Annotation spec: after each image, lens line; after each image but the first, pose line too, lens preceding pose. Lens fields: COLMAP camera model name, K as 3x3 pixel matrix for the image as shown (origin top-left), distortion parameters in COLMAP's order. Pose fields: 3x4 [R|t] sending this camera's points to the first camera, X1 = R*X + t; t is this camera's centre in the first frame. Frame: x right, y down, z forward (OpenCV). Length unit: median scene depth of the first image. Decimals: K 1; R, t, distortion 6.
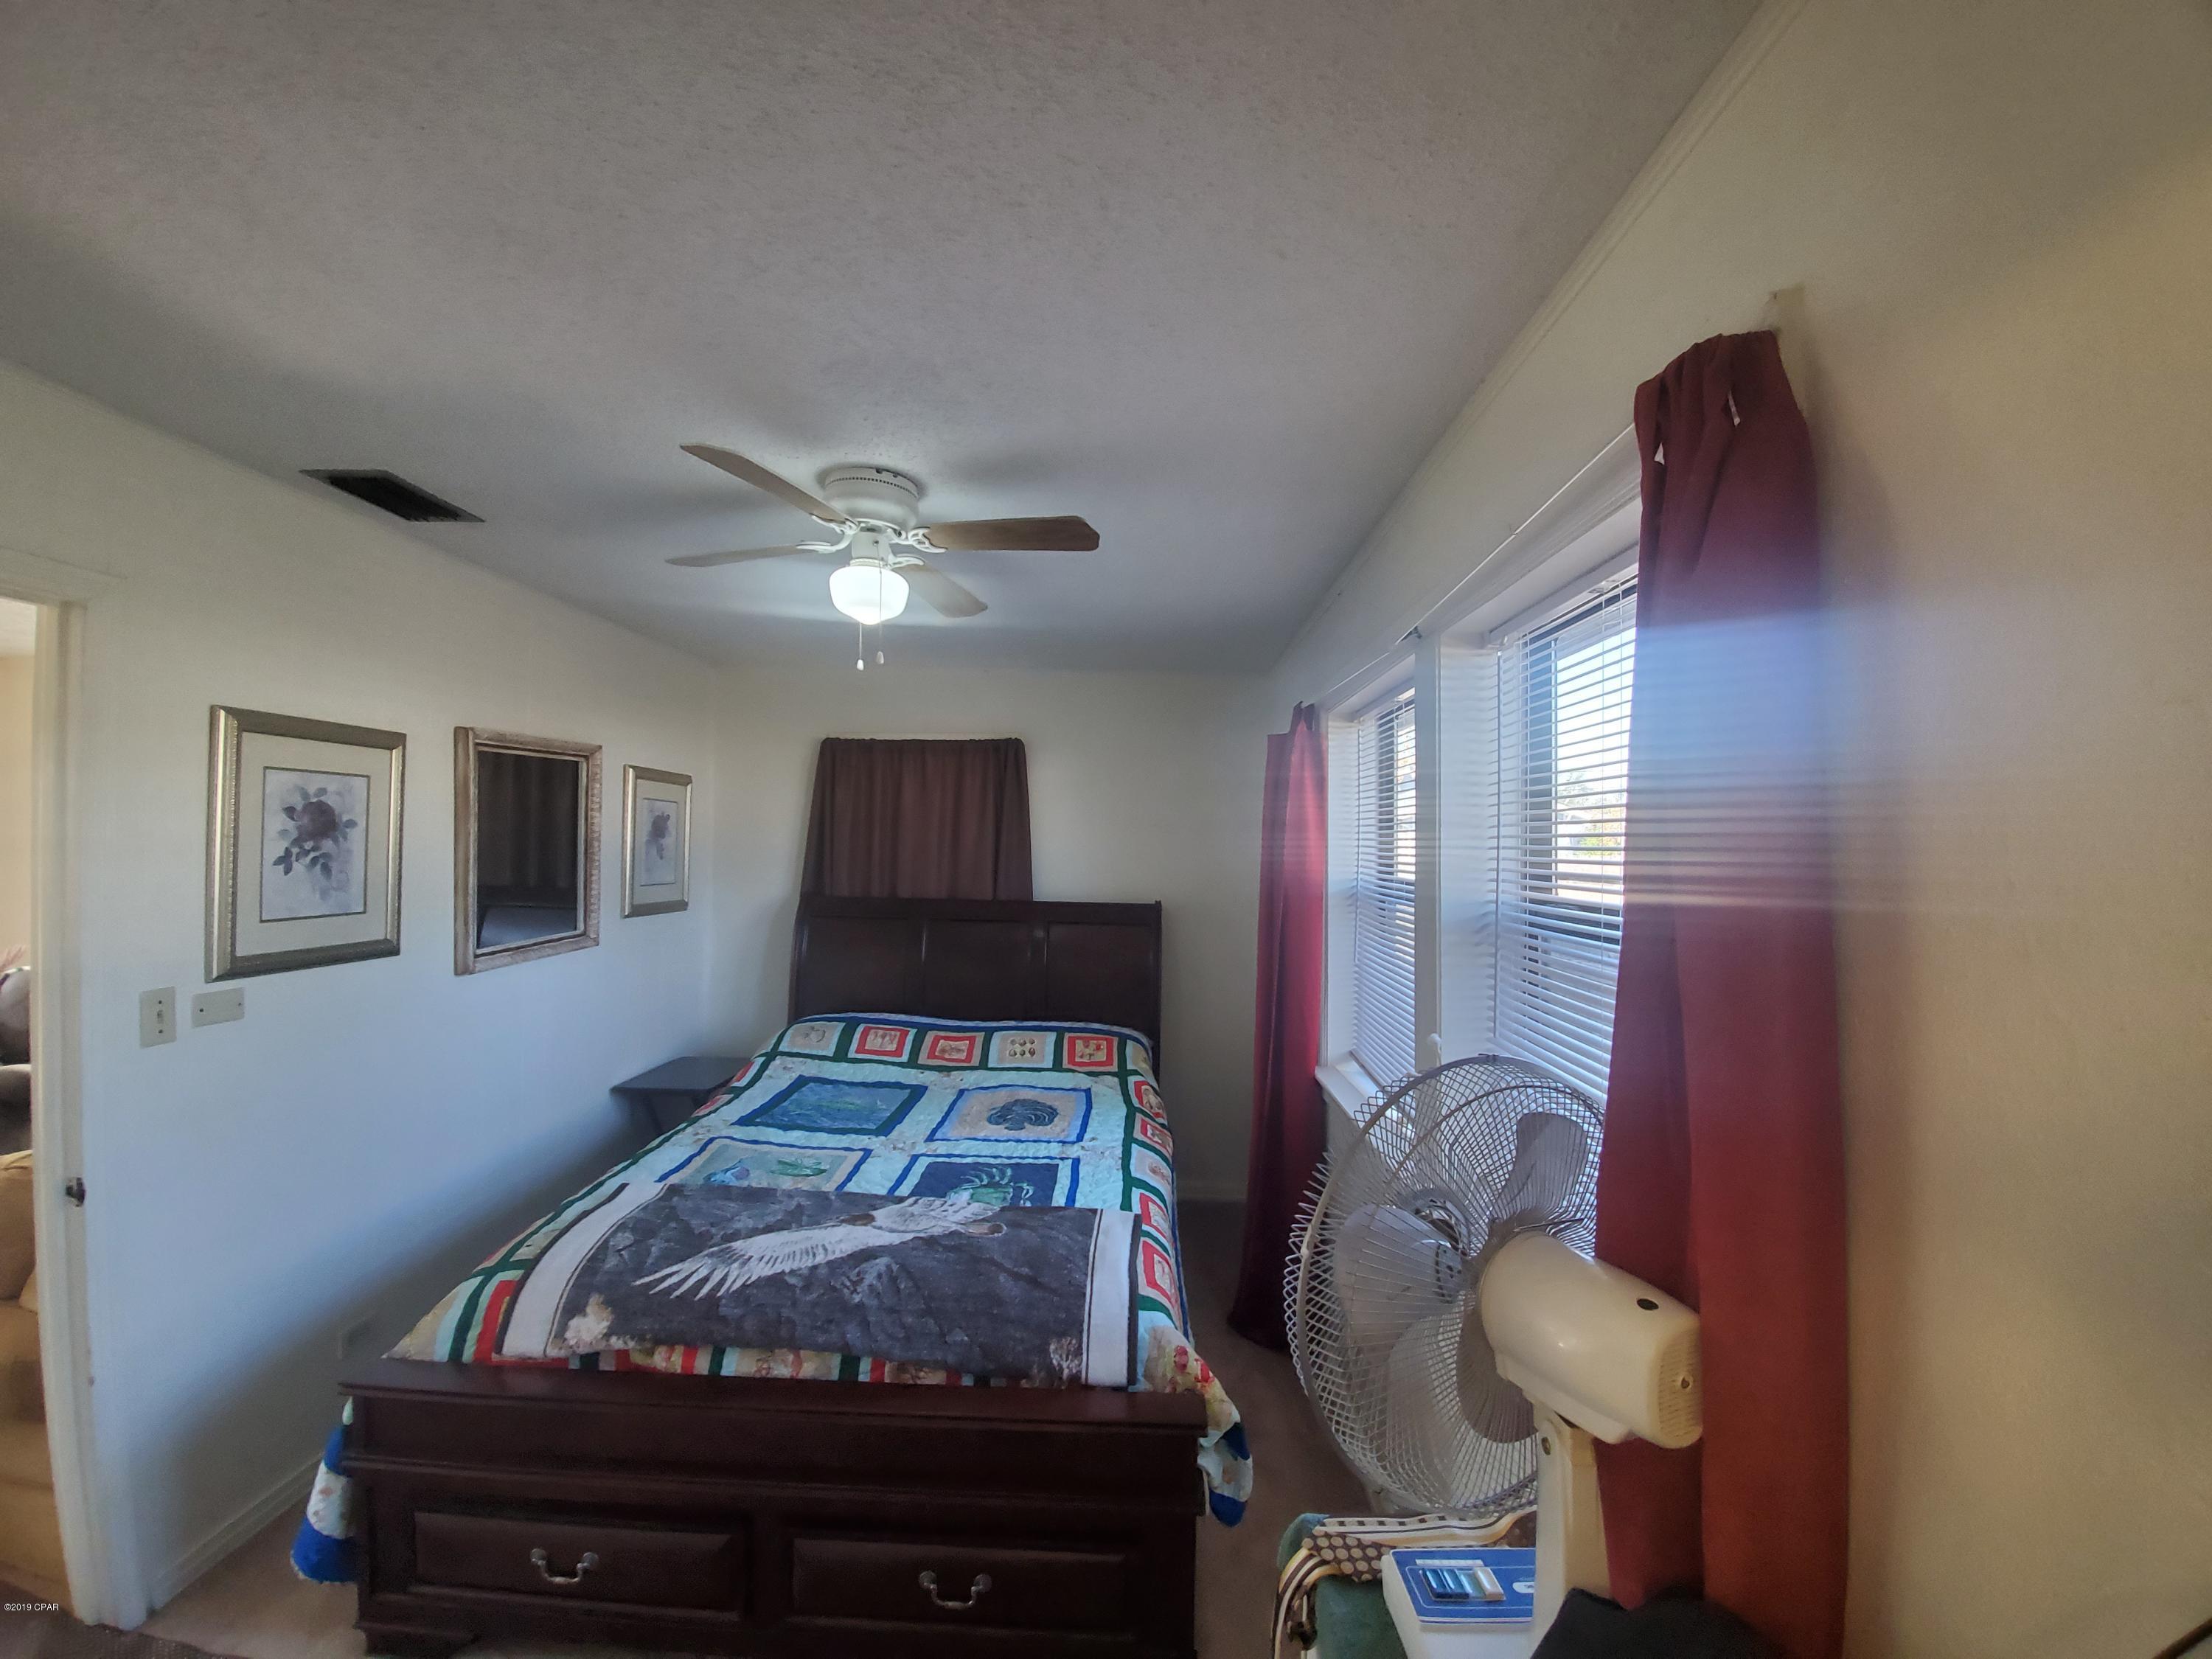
lens RADIAL K [[866.8, 0, 1106.0], [0, 866.8, 829.5], [0, 0, 1]] dist [-0.001130, -0.000105]
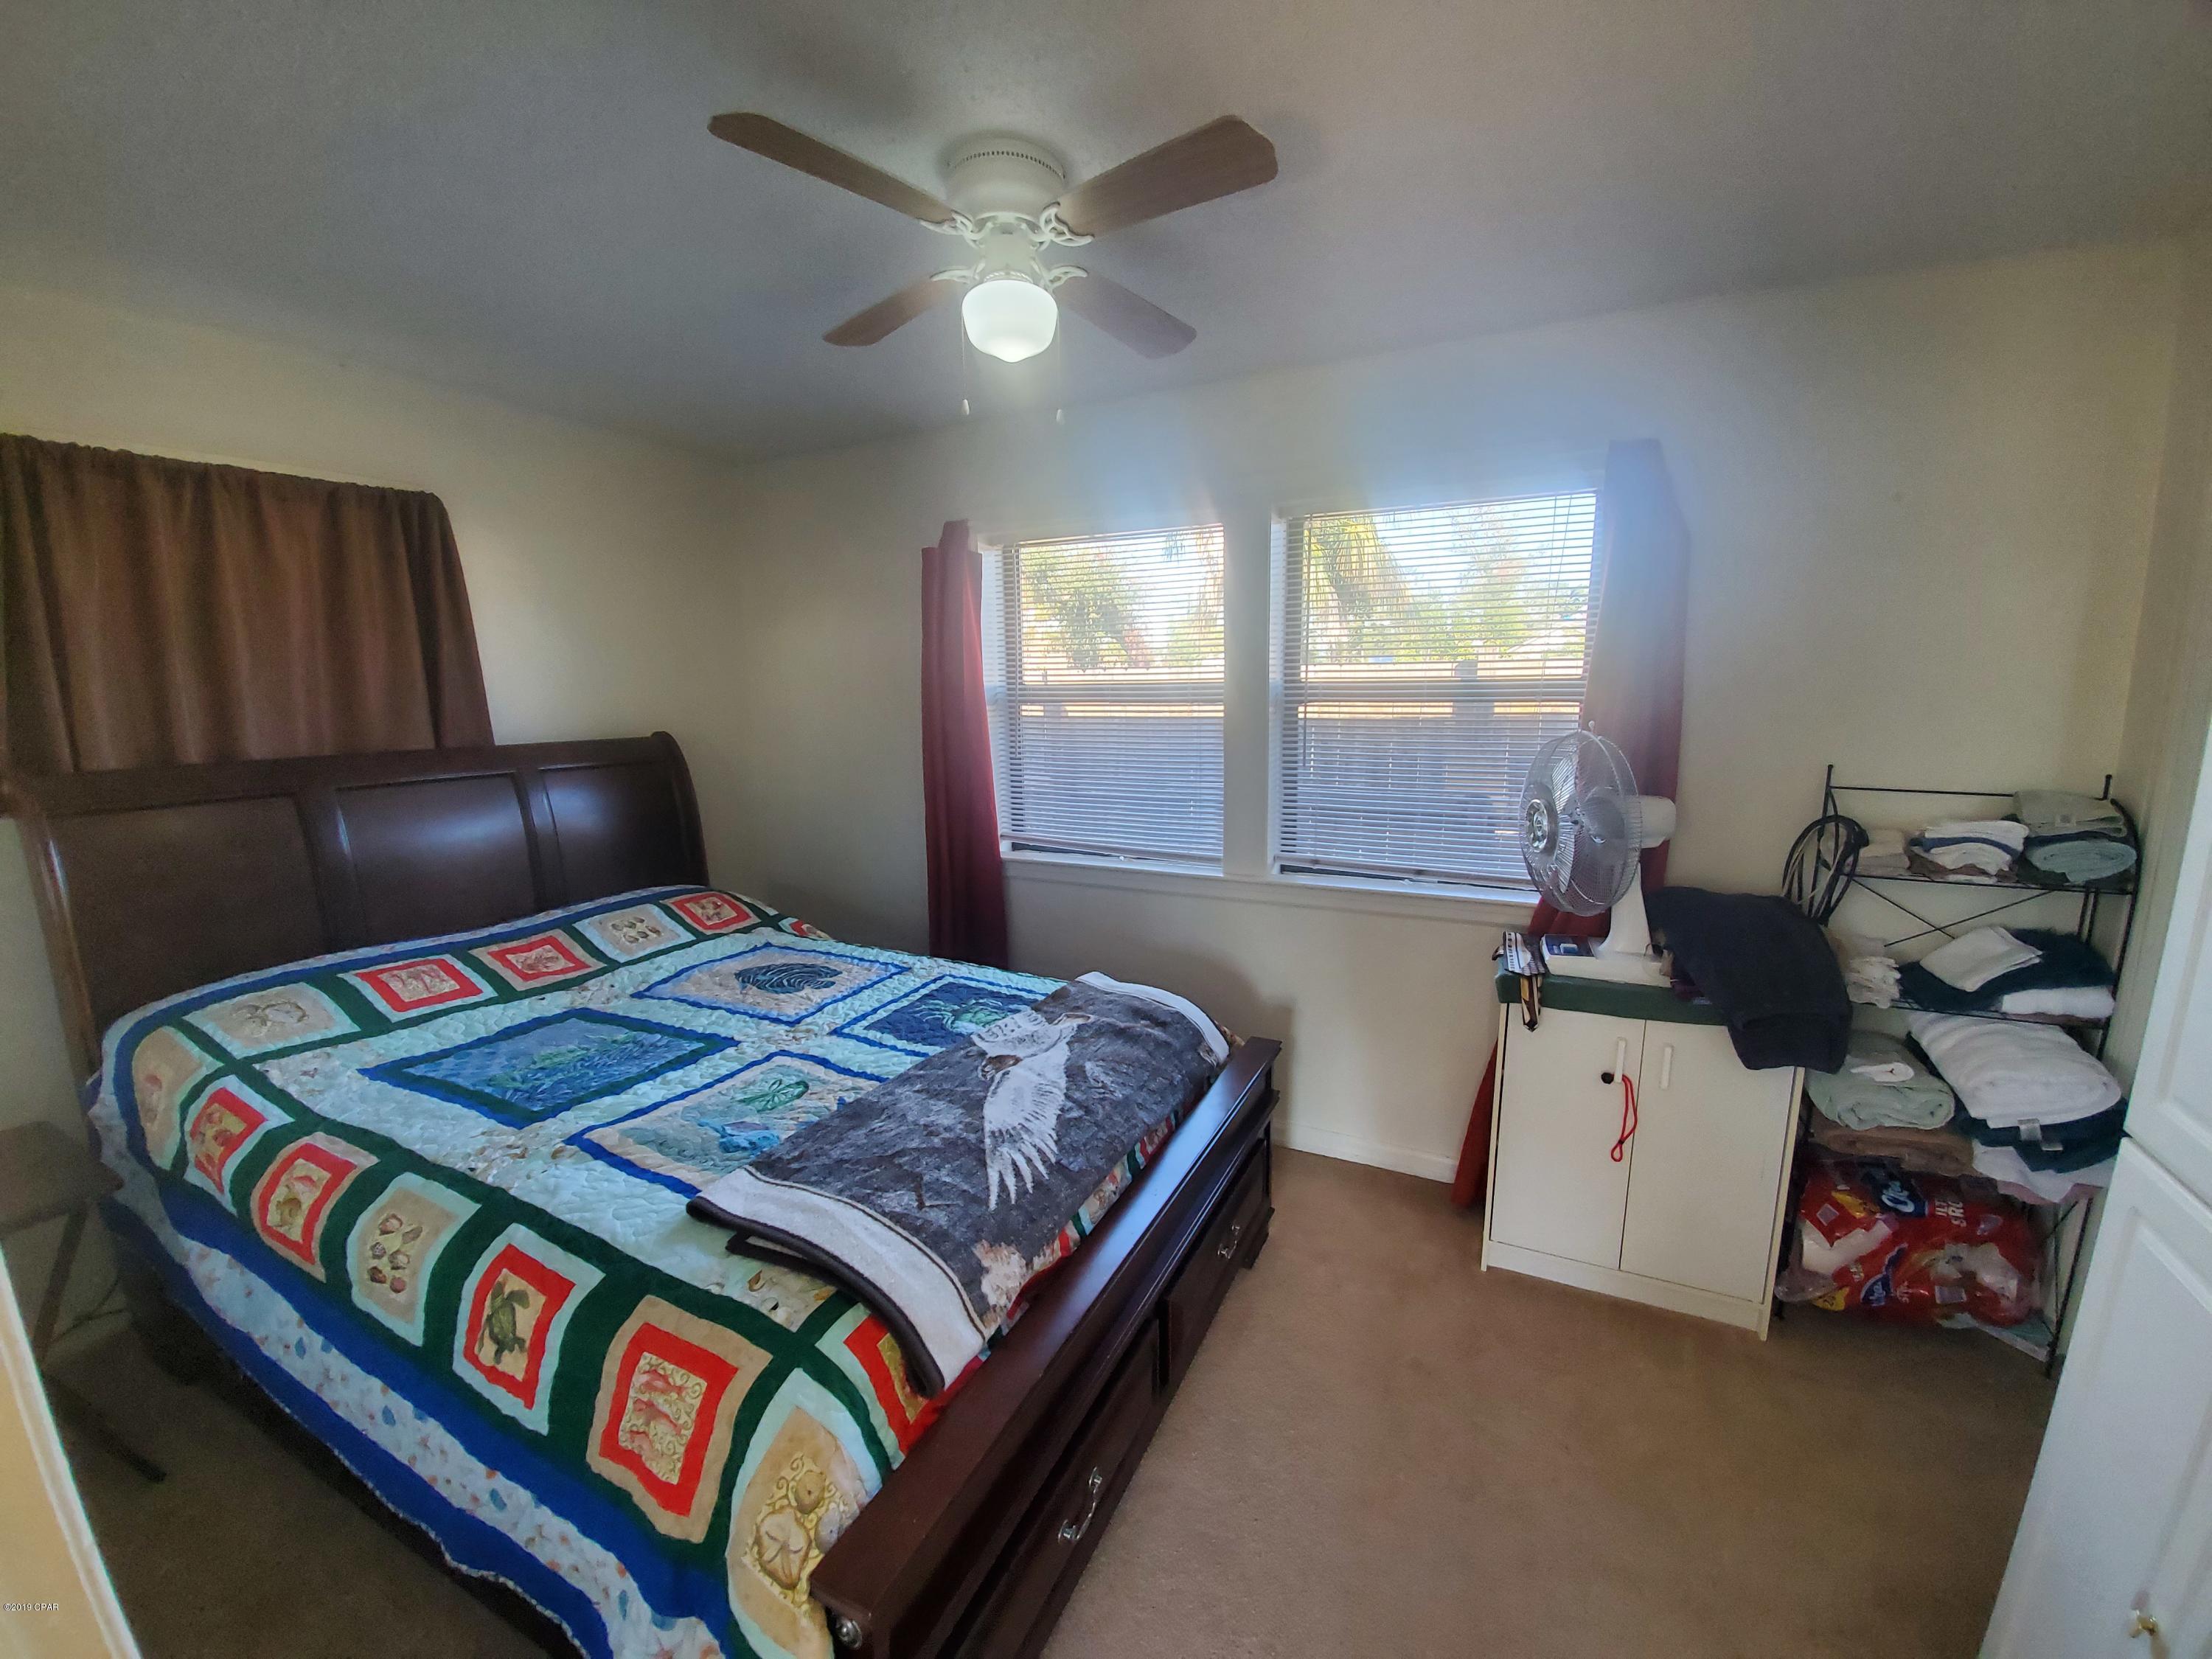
lens RADIAL K [[887.8, 0, 1105.5], [0, 887.8, 793.3], [0, 0, 1]] dist [-0.000777, -0.000082]
pose [[0.415914, -0.133046, 0.899619, -0.838923], [0.003439, 0.989463, 0.144743, 0.032071], [-0.909397, -0.057106, 0.411990, 0.435200]]
